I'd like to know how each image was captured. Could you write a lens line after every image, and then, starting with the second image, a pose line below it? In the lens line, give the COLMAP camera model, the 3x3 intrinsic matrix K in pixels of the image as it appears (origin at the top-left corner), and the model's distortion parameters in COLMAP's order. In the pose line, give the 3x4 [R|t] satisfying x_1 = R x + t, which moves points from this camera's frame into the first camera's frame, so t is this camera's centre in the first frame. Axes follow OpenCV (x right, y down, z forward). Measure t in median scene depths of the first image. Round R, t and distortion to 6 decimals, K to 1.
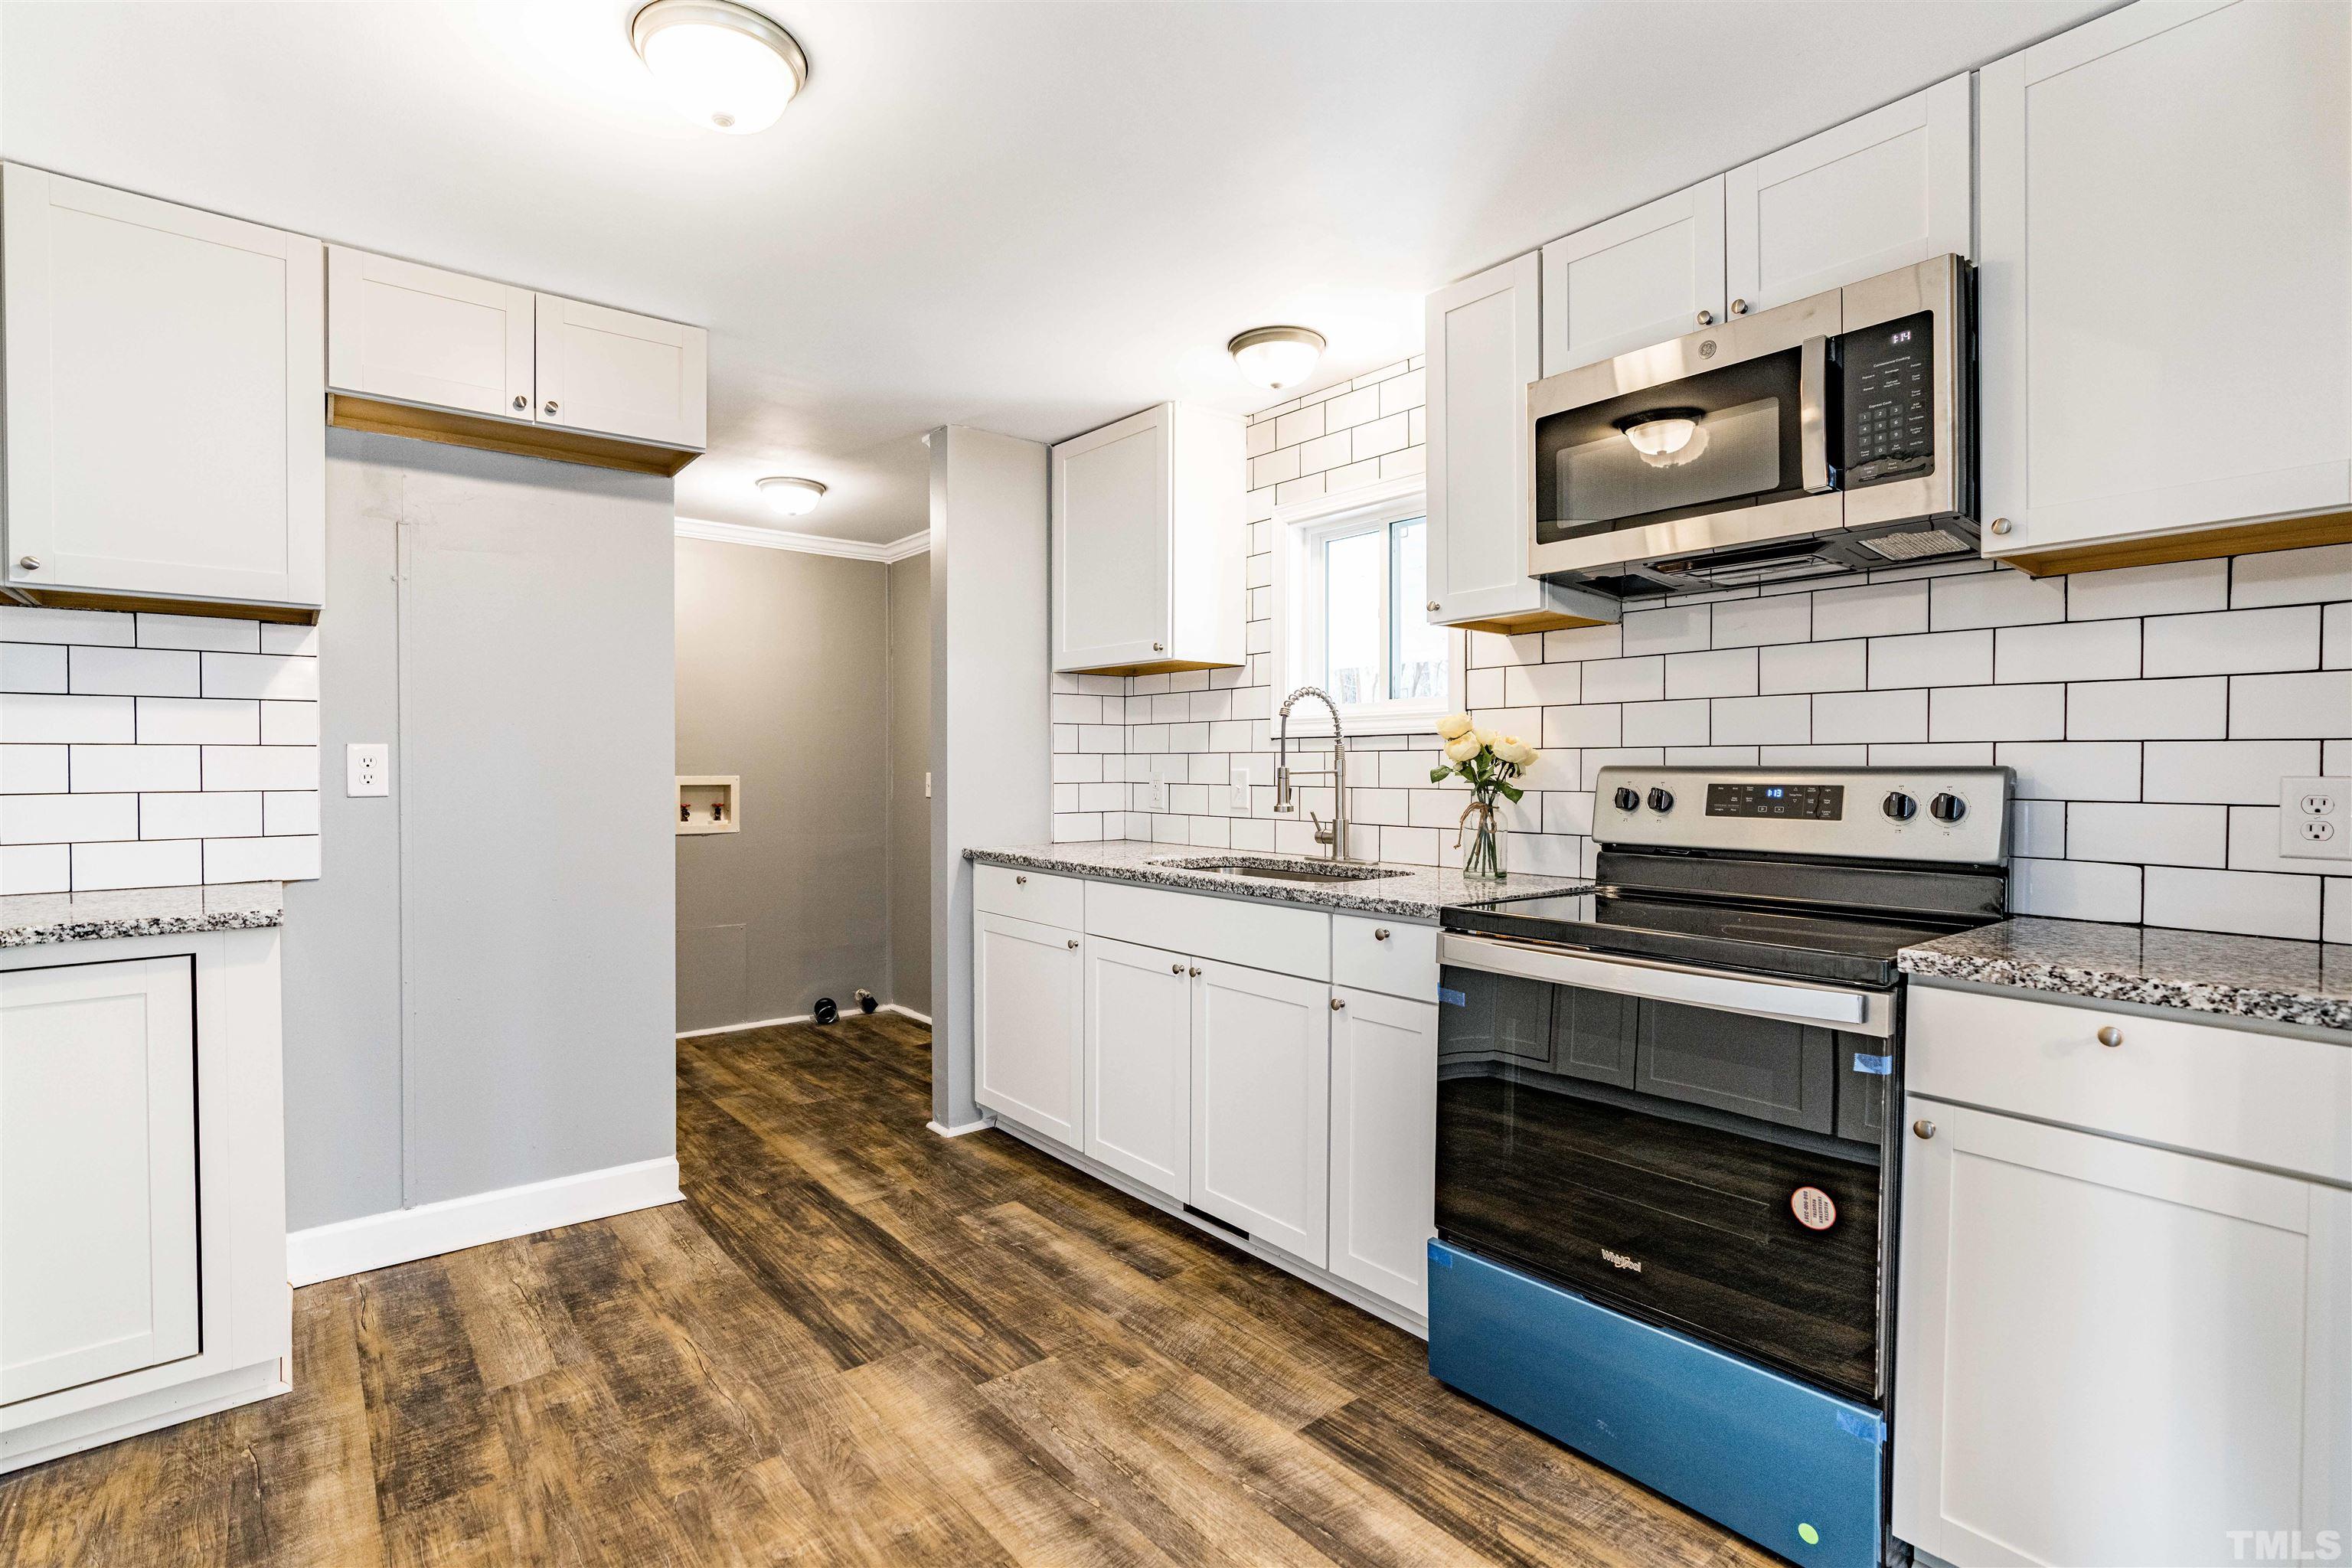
lens RADIAL K [[1099.9, 0, 1178.1], [0, 1099.9, 778.5], [0, 0, 1]] dist [-0.038752, 0.025022]
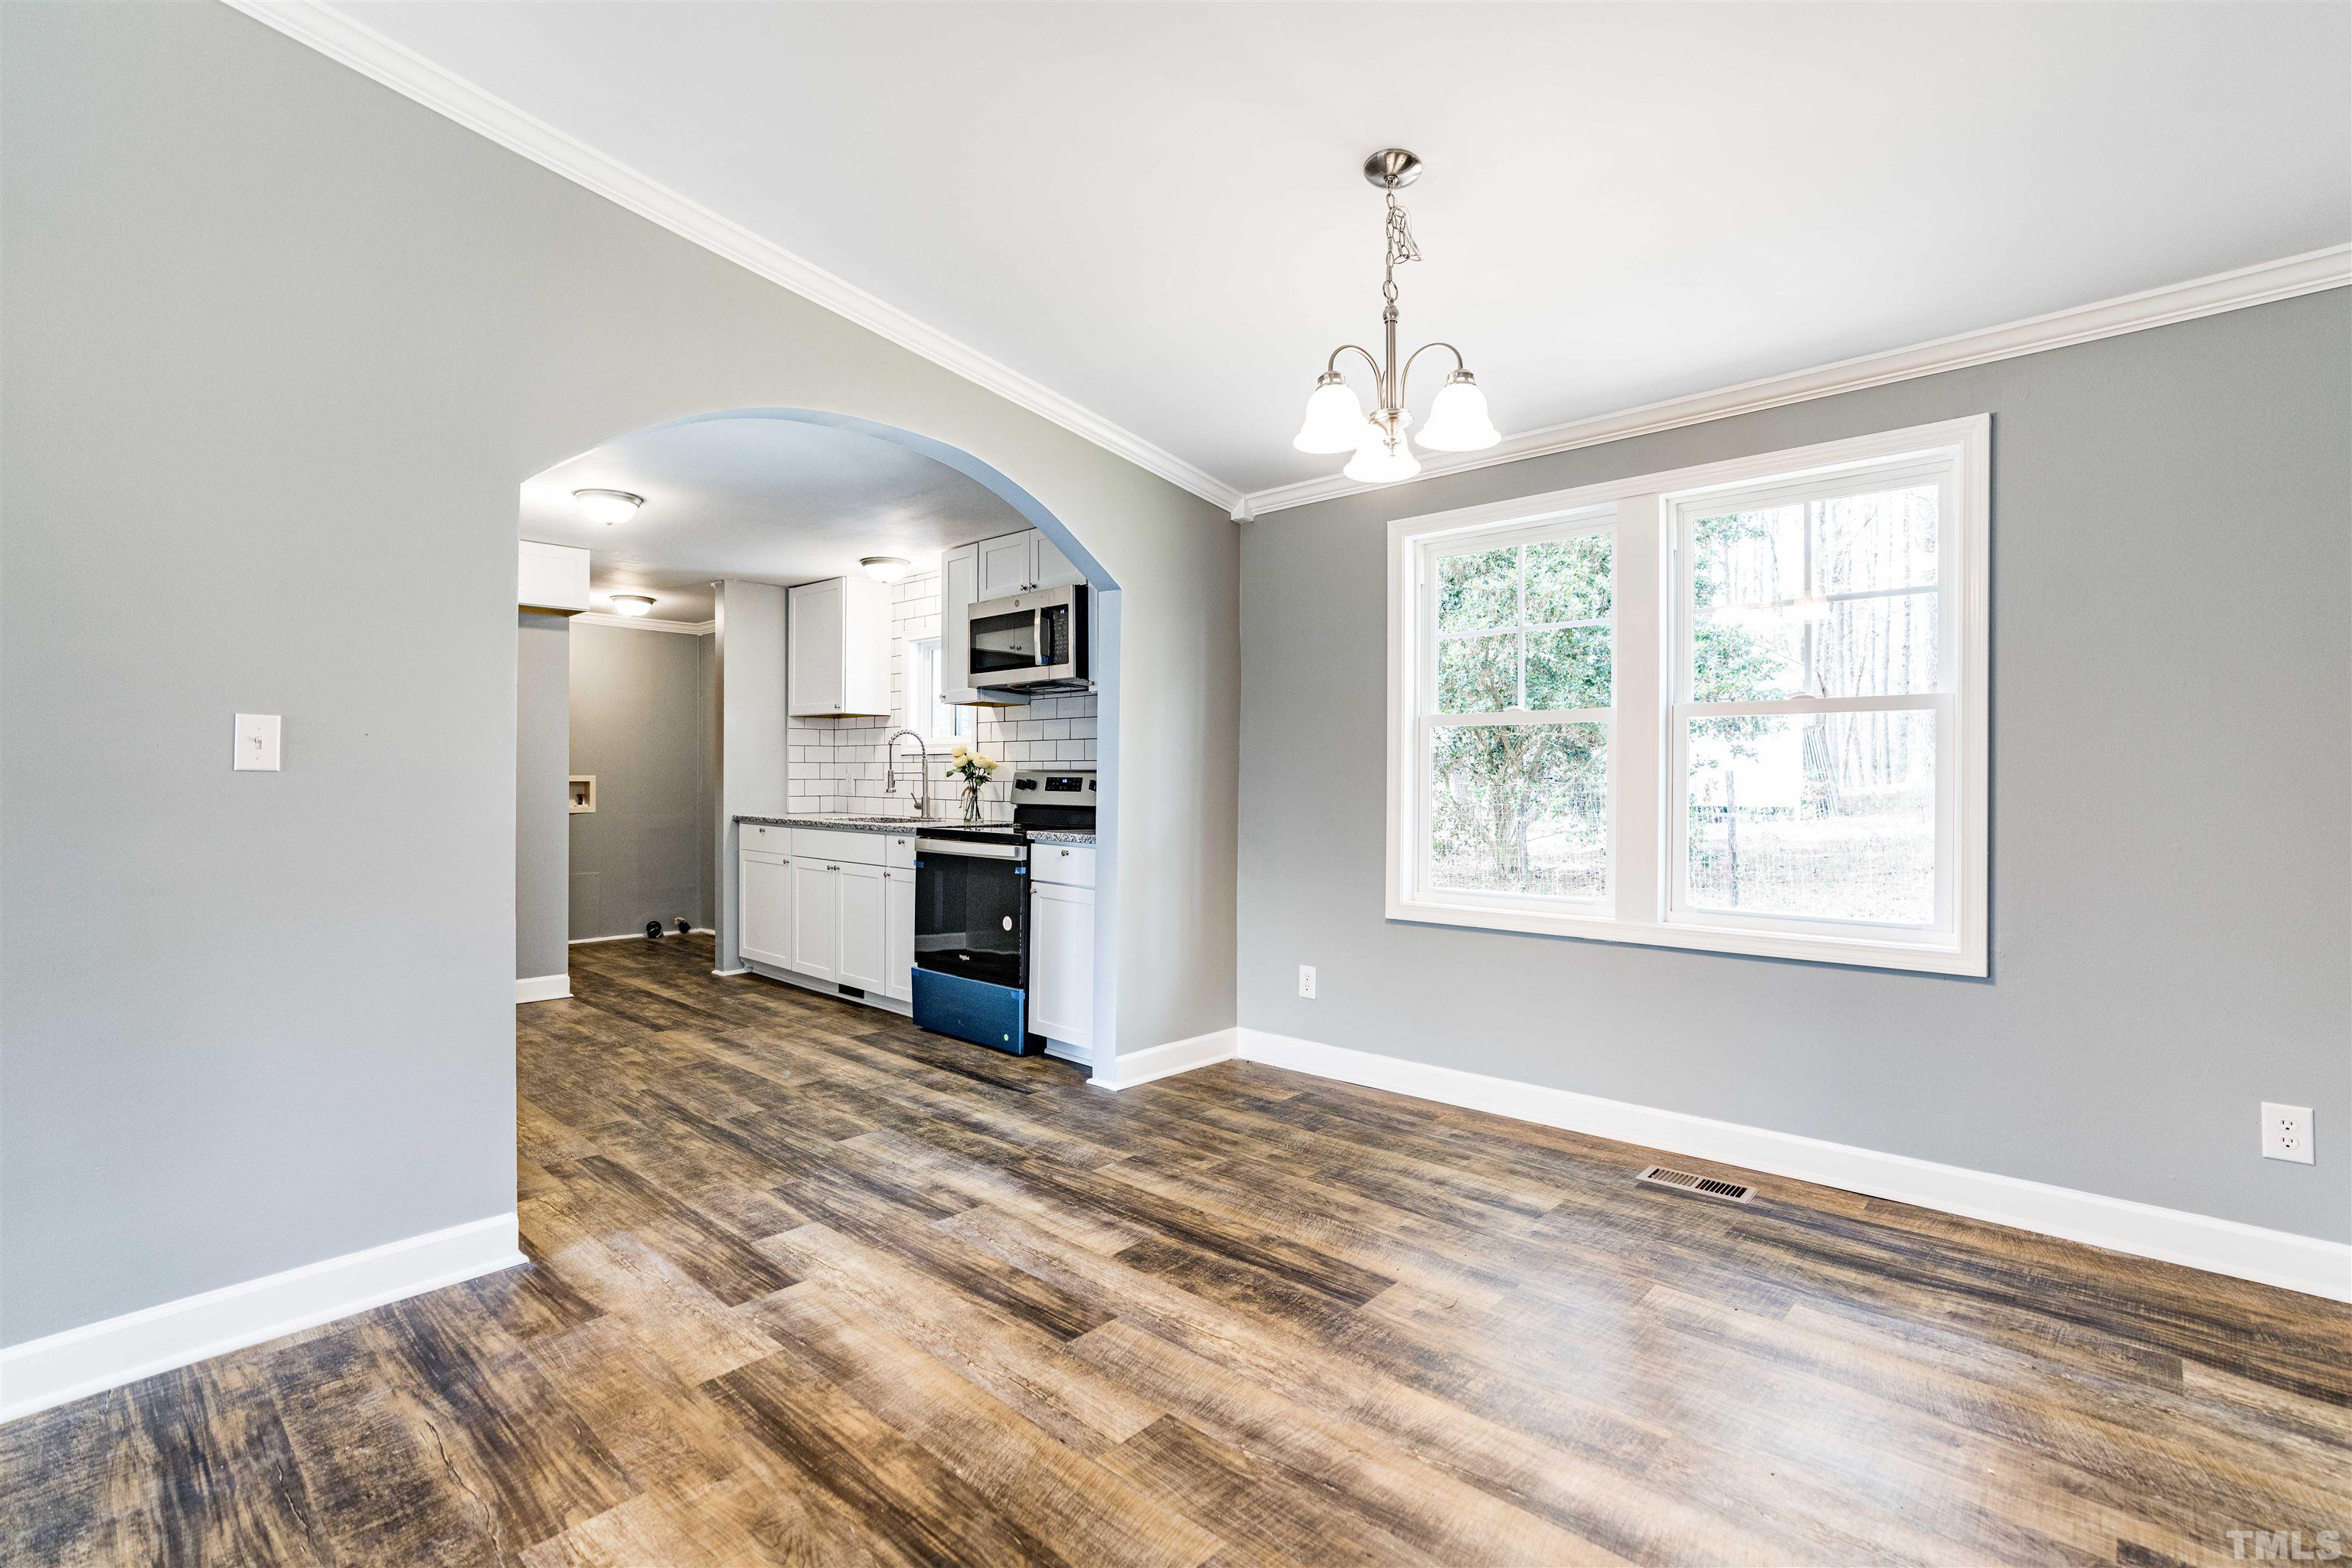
lens RADIAL K [[1078.0, 0, 1166.4], [0, 1078.0, 785.6], [0, 0, 1]] dist [-0.039179, 0.018151]
pose [[0.991686, 0.002337, 0.128662, 0.445501], [-0.002301, 0.999997, -0.000428, 0.023127], [-0.128663, 0.000129, 0.991688, -1.309502]]
